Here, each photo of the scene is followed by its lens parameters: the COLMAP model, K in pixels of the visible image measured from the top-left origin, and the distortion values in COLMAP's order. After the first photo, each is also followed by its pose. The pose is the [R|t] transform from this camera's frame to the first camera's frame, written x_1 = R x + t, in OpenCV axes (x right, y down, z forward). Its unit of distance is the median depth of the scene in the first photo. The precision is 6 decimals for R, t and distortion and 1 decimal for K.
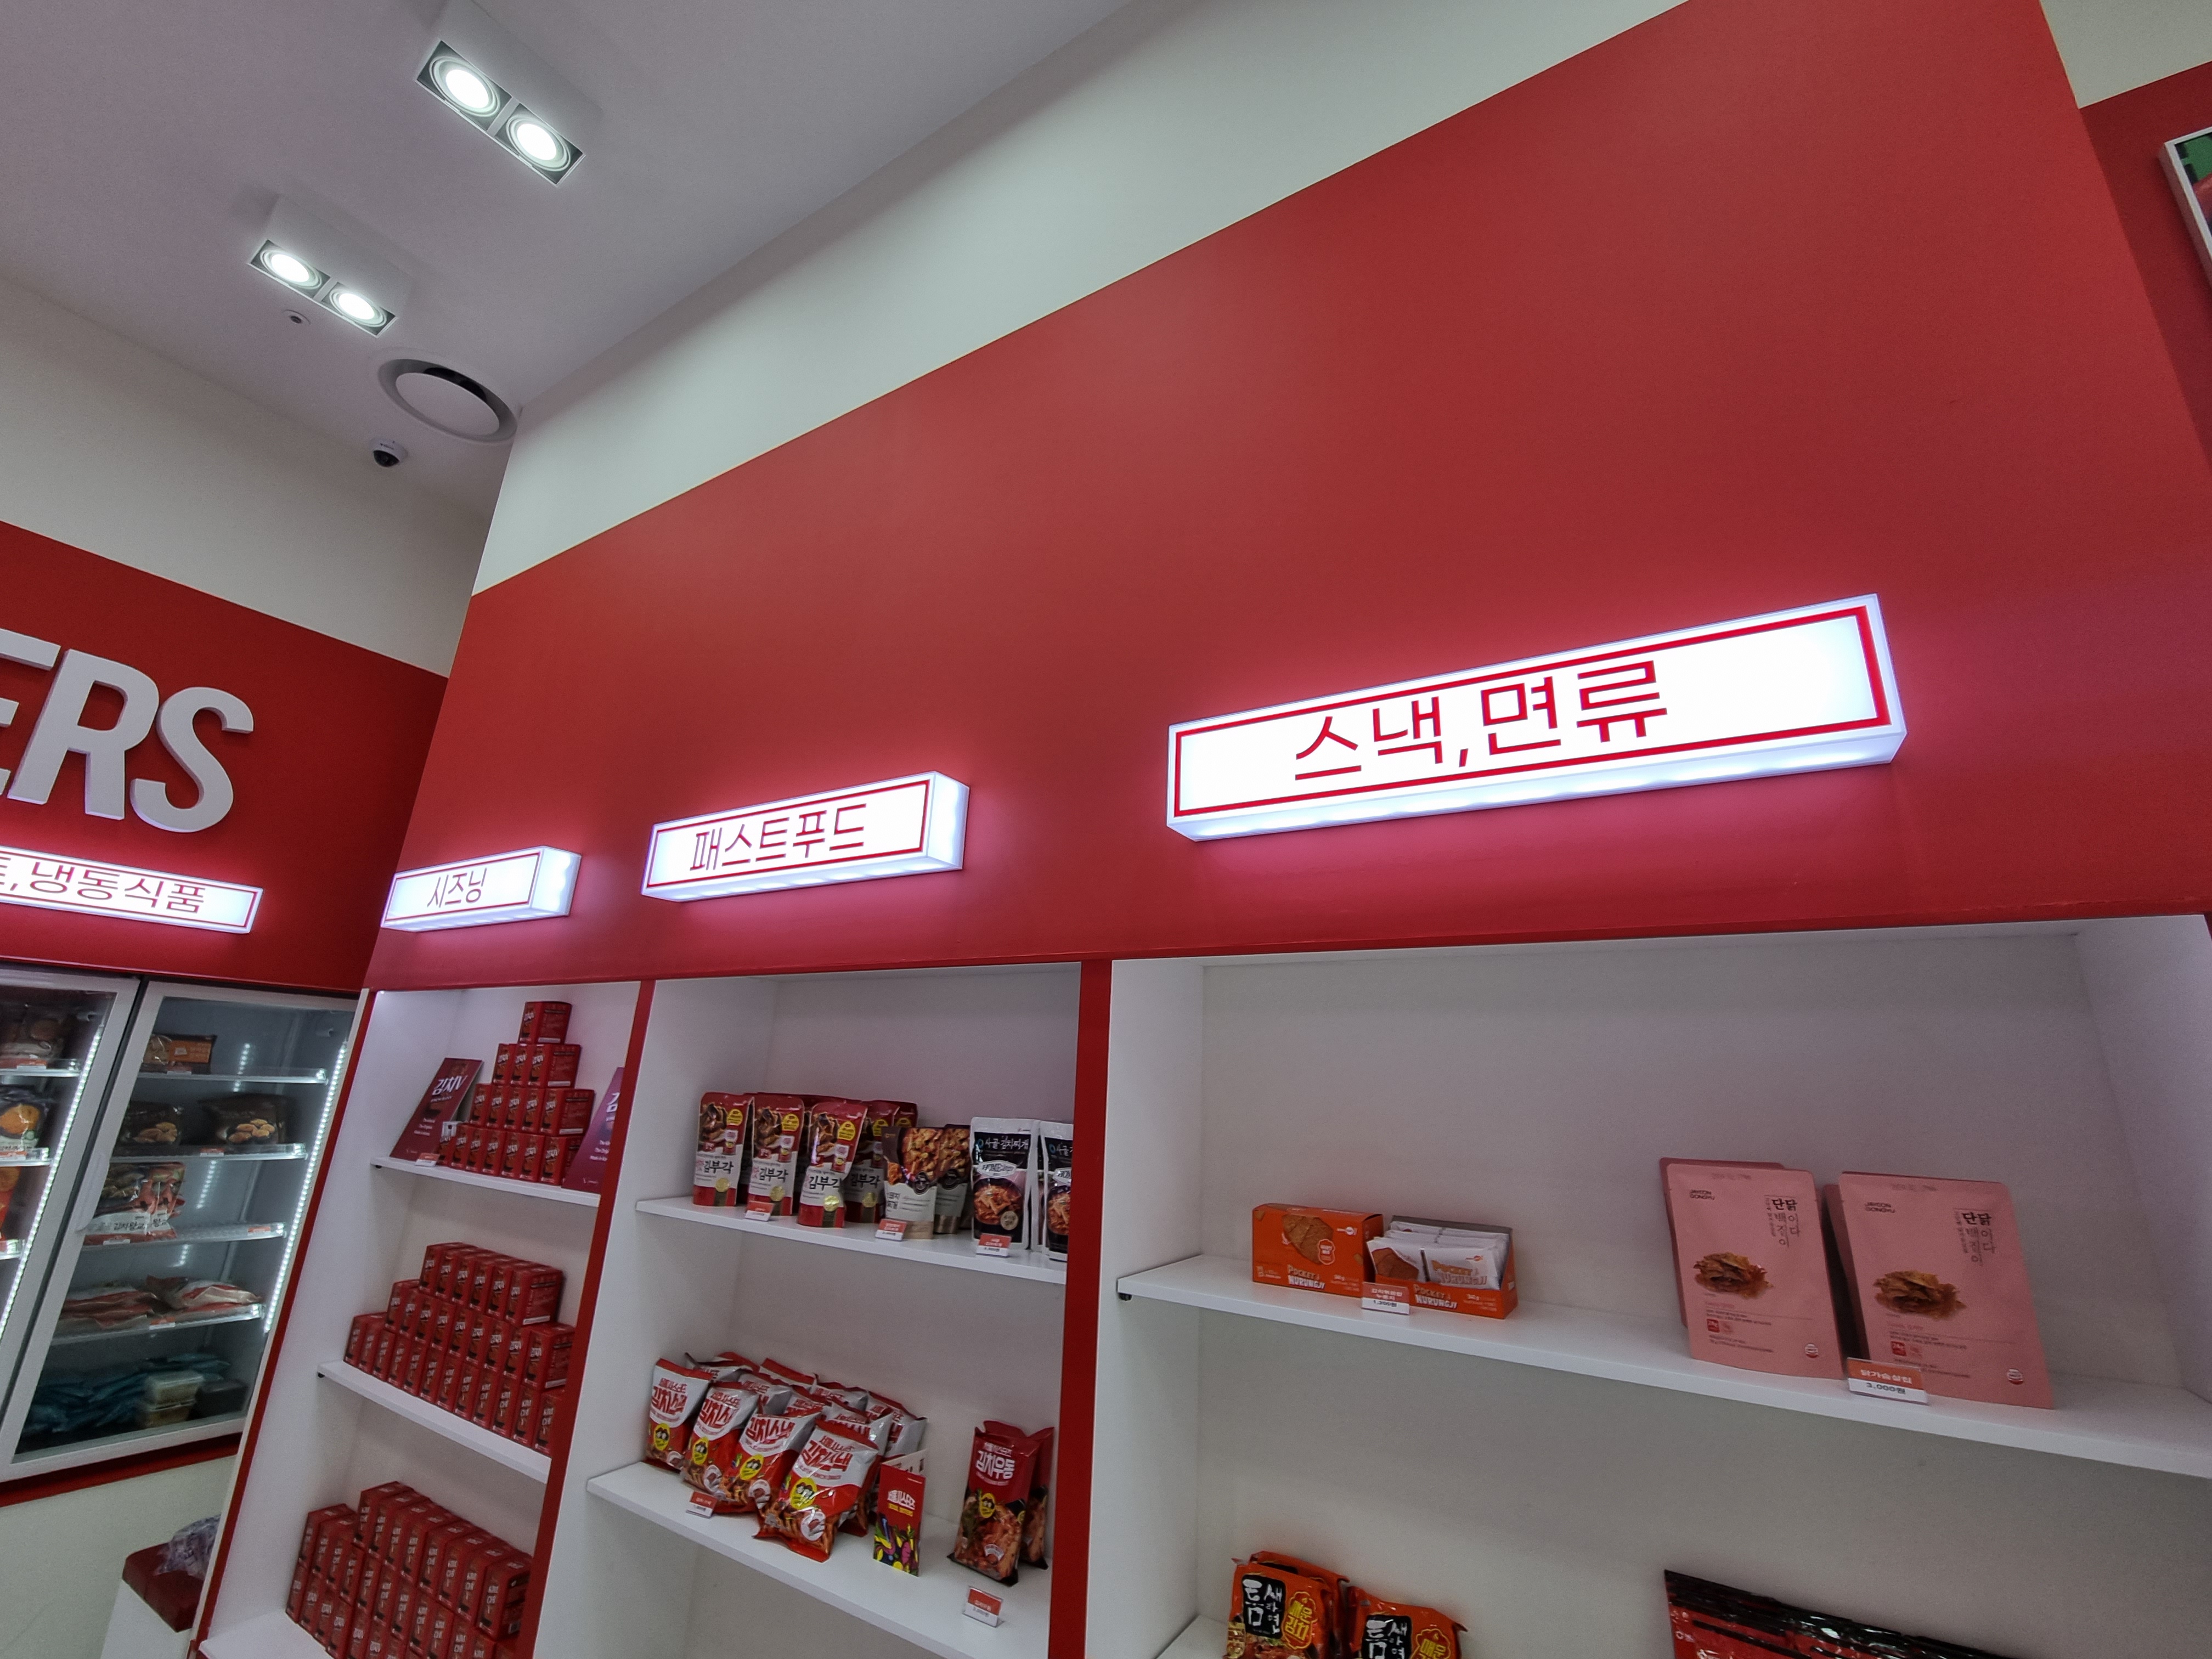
lens RADIAL K [[908.9, 0, 1109.6], [0, 908.9, 822.8], [0, 0, 1]] dist [-0.001939, -0.000753]
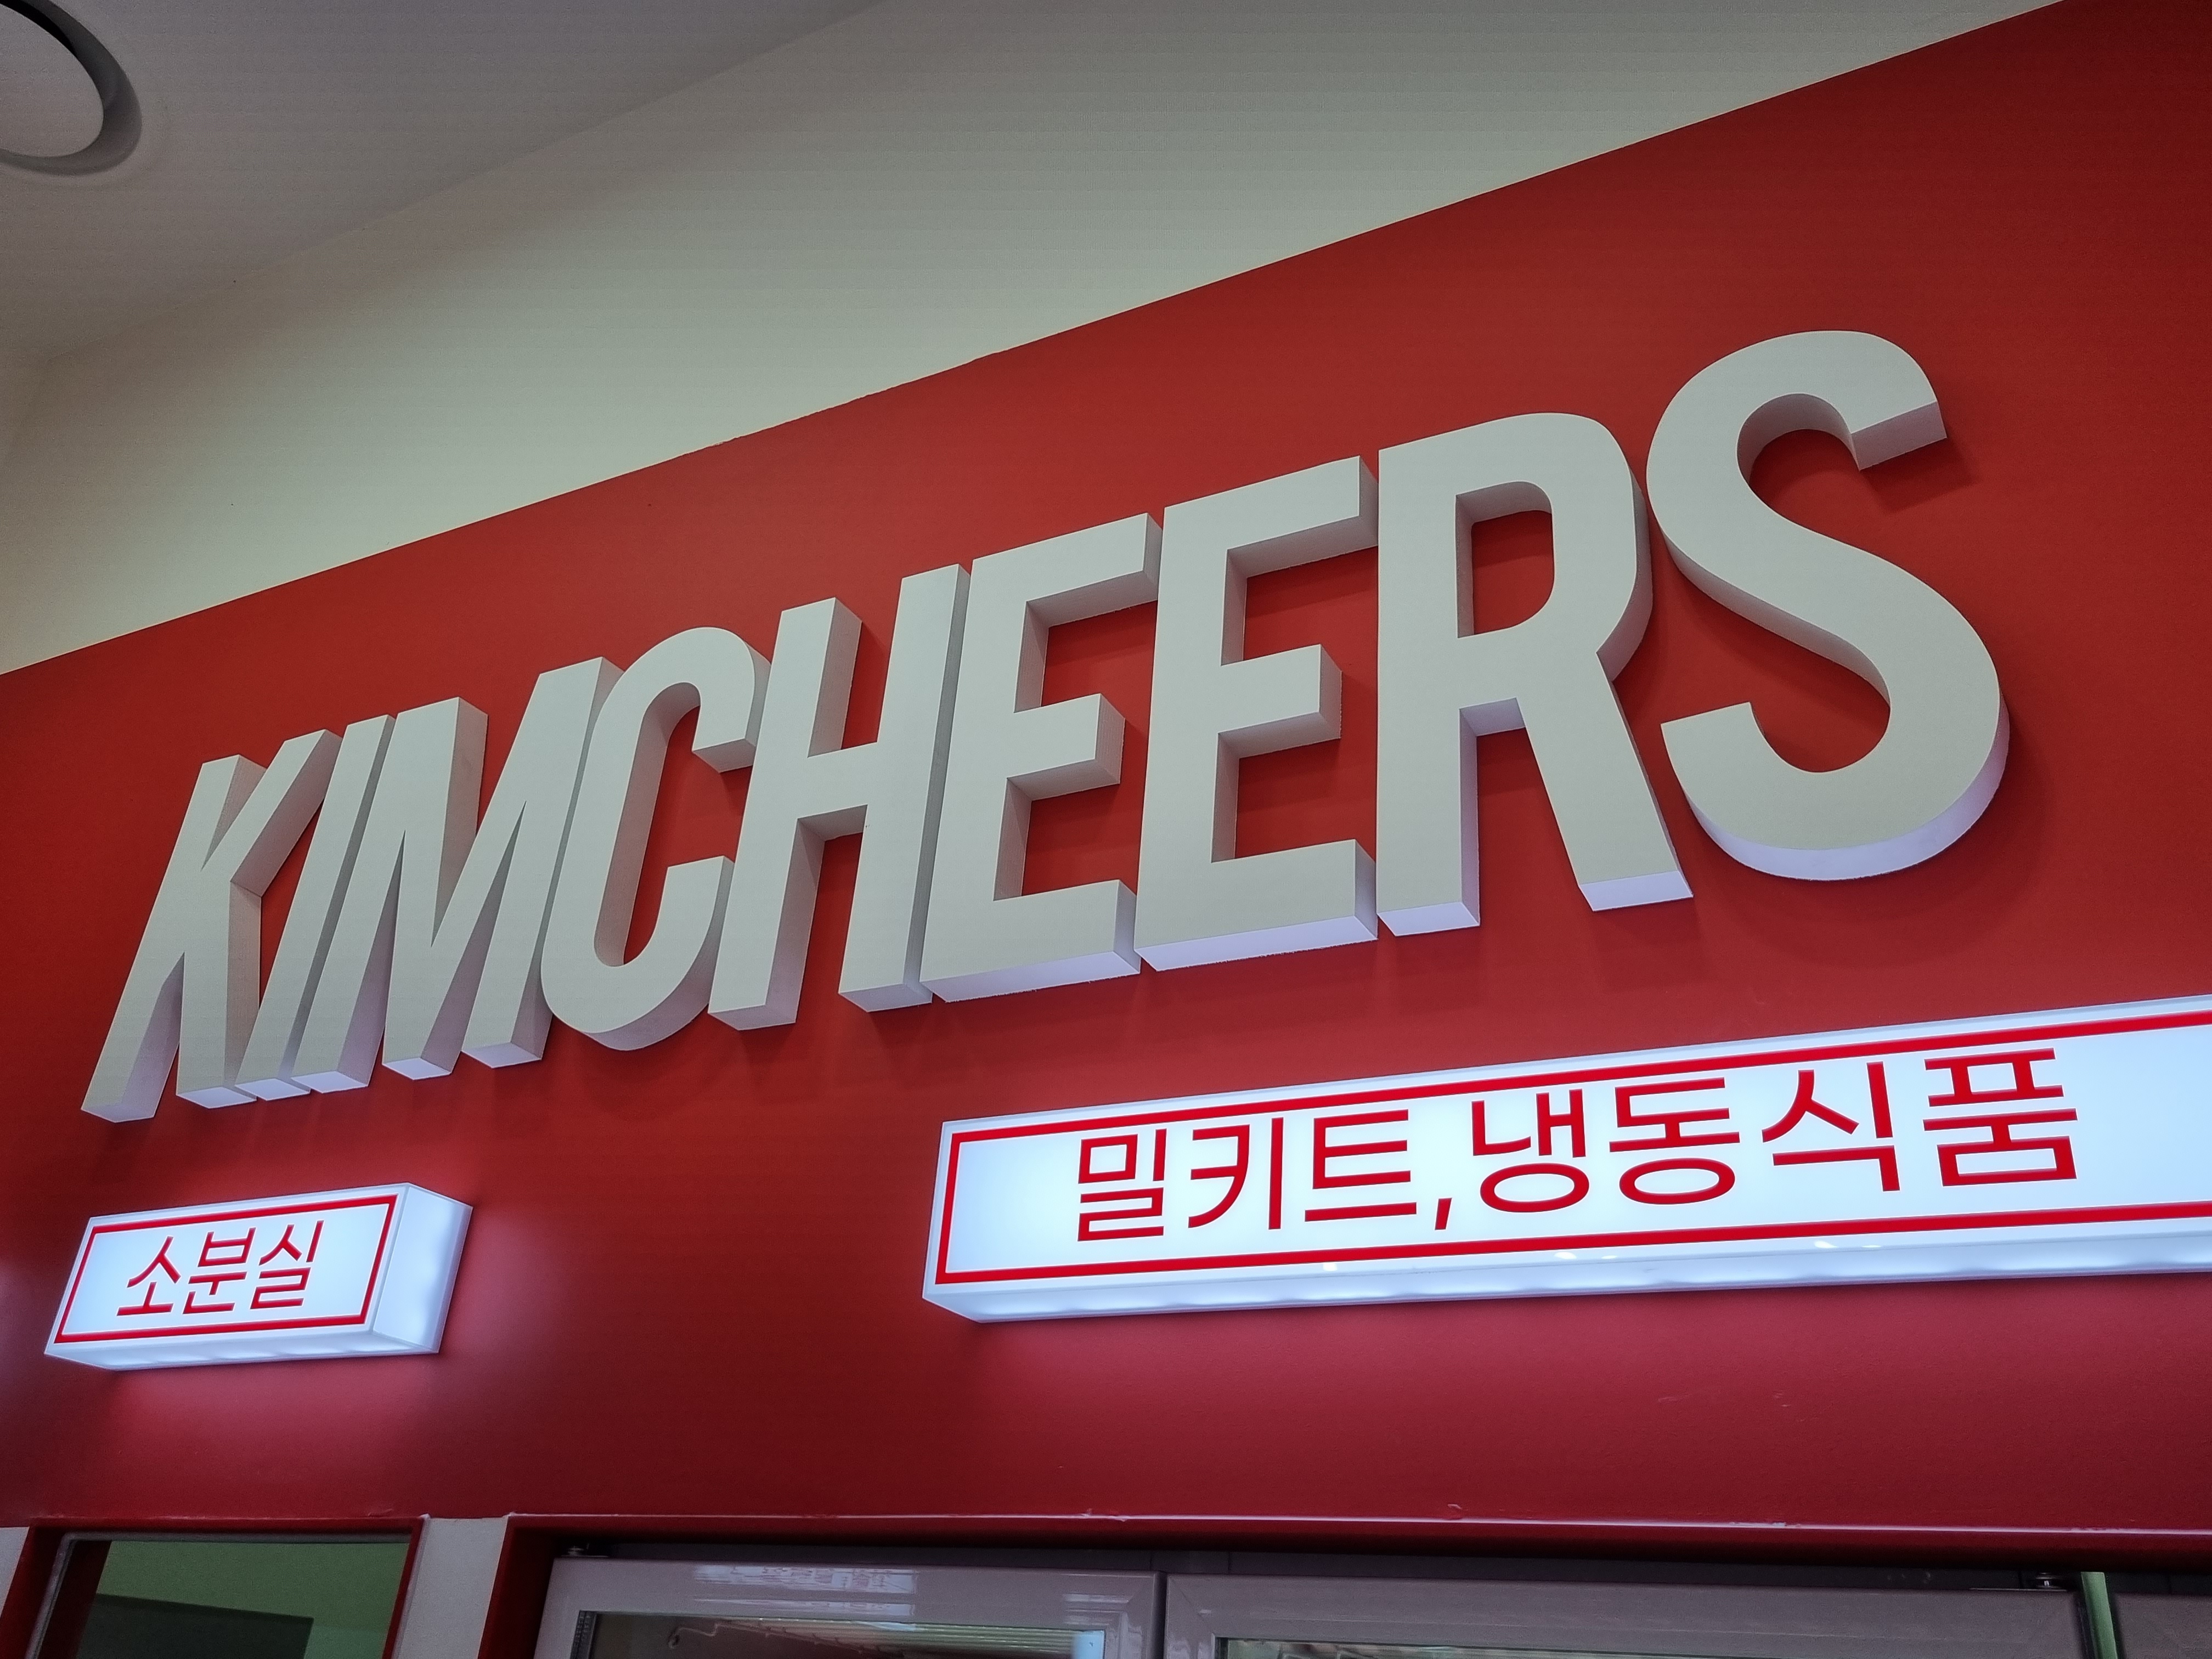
lens RADIAL K [[1890.4, 0, 1068.3], [0, 1890.4, 783.8], [0, 0, 1]] dist [0.043890, -0.015851]
pose [[0.045047, -0.511923, -0.857850, -0.962138], [0.208400, 0.844644, -0.493099, 0.277807], [0.977006, -0.156563, 0.144733, 1.139669]]
